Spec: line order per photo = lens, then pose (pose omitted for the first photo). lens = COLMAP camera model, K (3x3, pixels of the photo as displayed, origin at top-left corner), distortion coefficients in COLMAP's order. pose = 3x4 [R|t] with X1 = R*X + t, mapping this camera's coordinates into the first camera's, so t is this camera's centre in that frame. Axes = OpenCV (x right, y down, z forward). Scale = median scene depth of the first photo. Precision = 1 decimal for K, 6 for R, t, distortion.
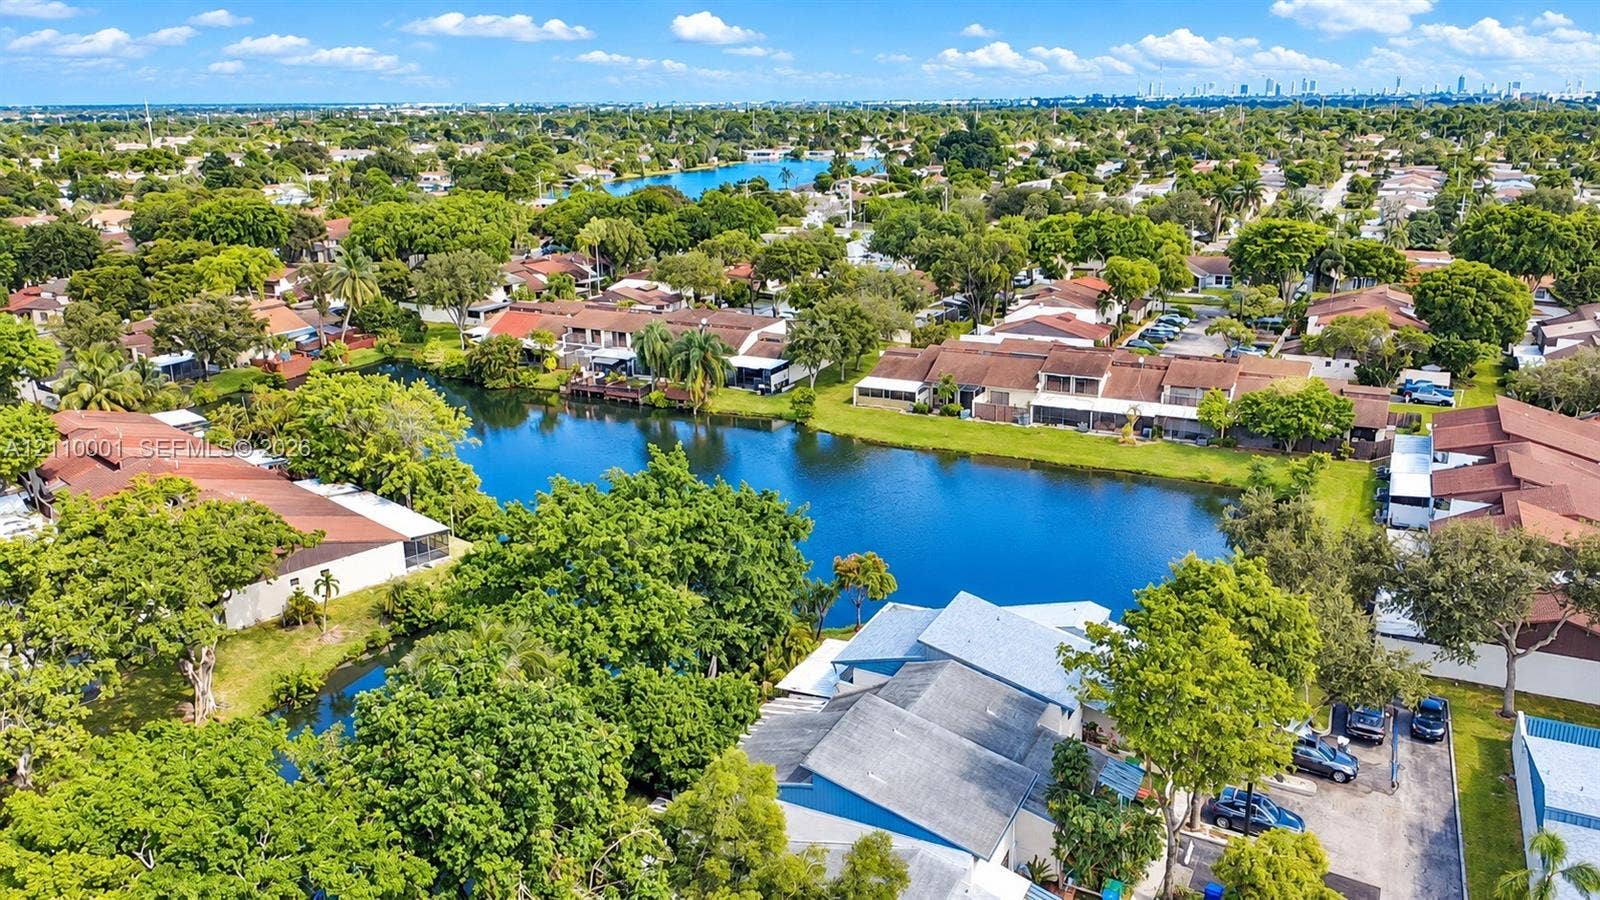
lens RADIAL K [[1181.5, 0, 790.2], [0, 1181.5, 449.5], [0, 0, 1]] dist [-0.005370, -0.004174]
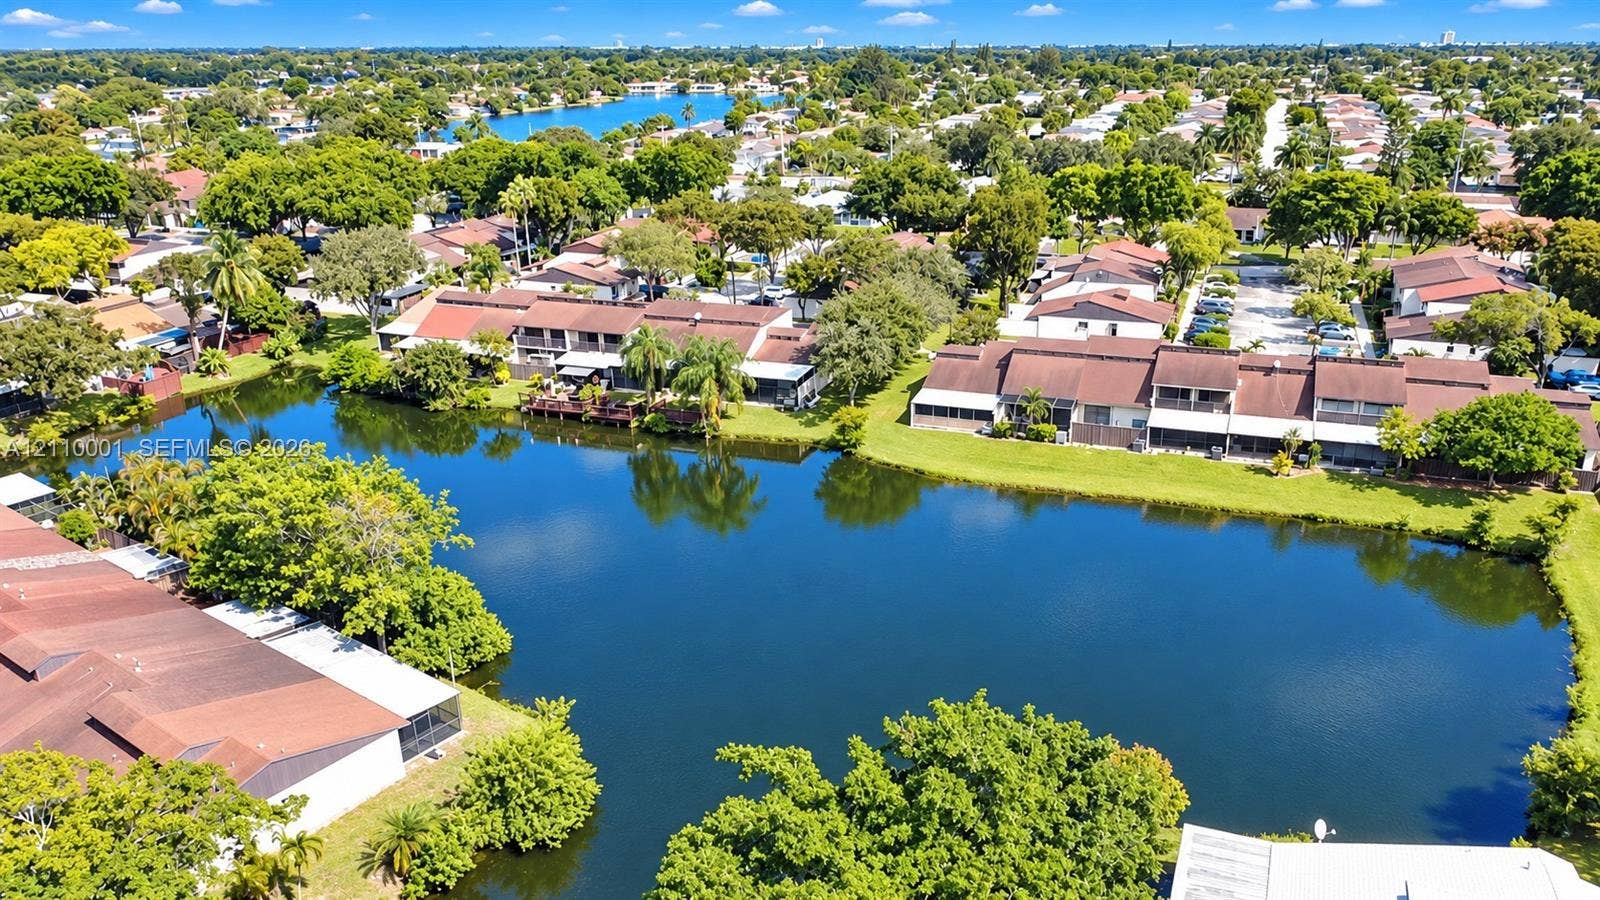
lens RADIAL K [[1189.5, 0, 822.3], [0, 1189.5, 486.2], [0, 0, 1]] dist [0.000585, -0.005111]
pose [[0.991706, -0.049704, 0.118532, -0.094677], [0.039544, 0.995460, 0.086574, -0.062921], [-0.122296, -0.081168, 0.989169, 0.184524]]
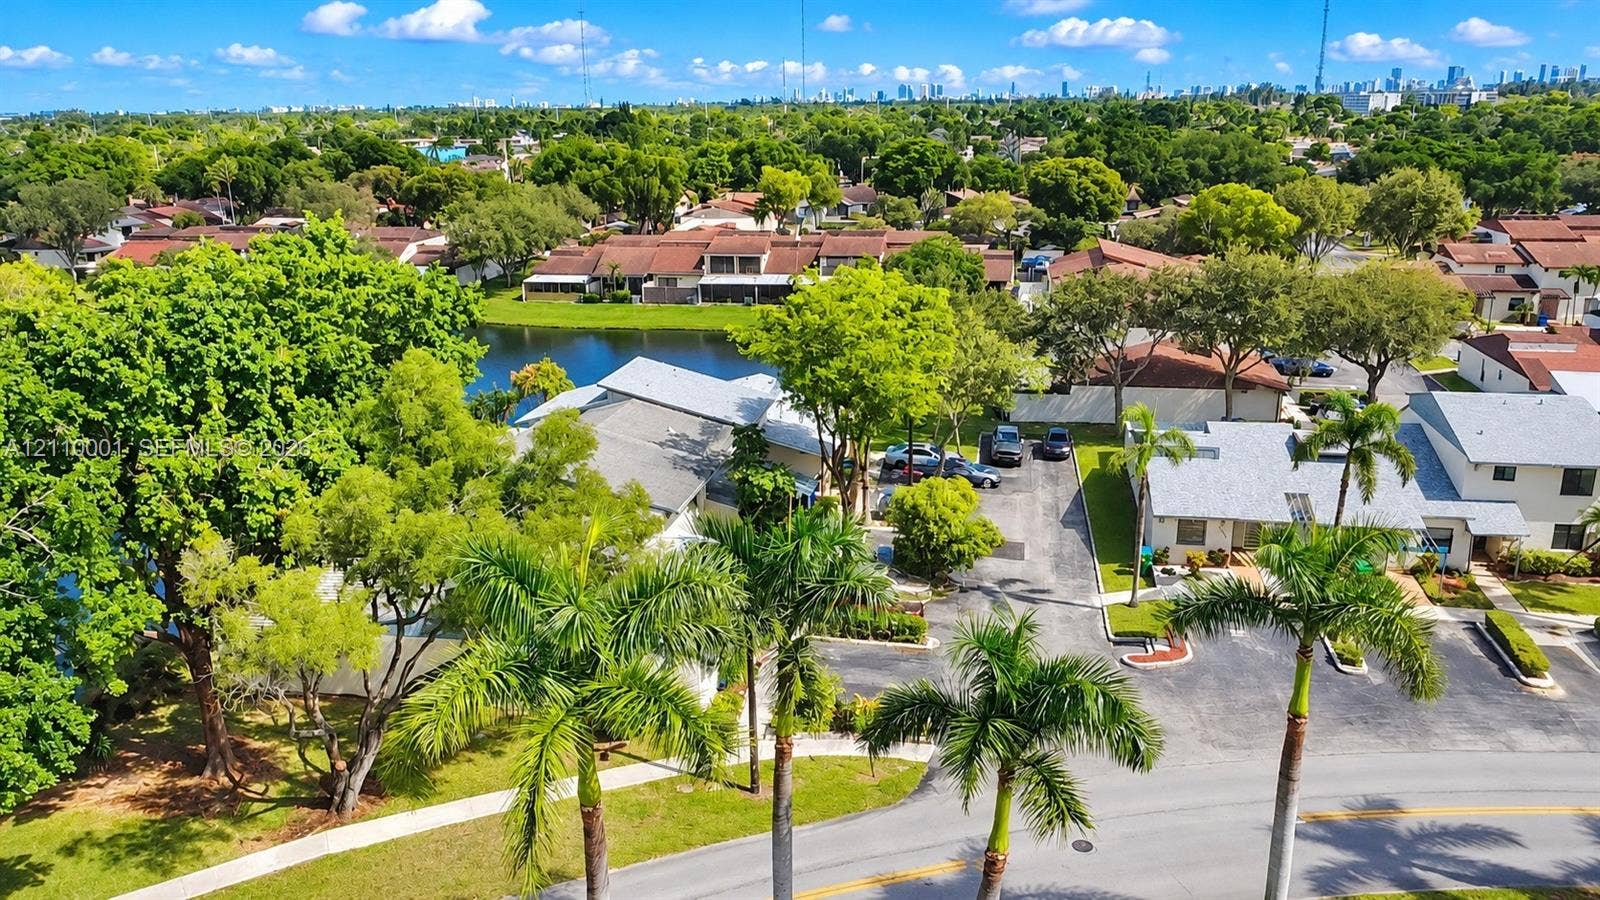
lens RADIAL K [[1181.5, 0, 790.2], [0, 1181.5, 449.5], [0, 0, 1]] dist [-0.005370, -0.004174]
pose [[0.961077, -0.072562, 0.266580, -0.003597], [0.072392, 0.997321, 0.010476, 0.083404], [-0.266626, 0.009230, 0.963756, -0.011083]]
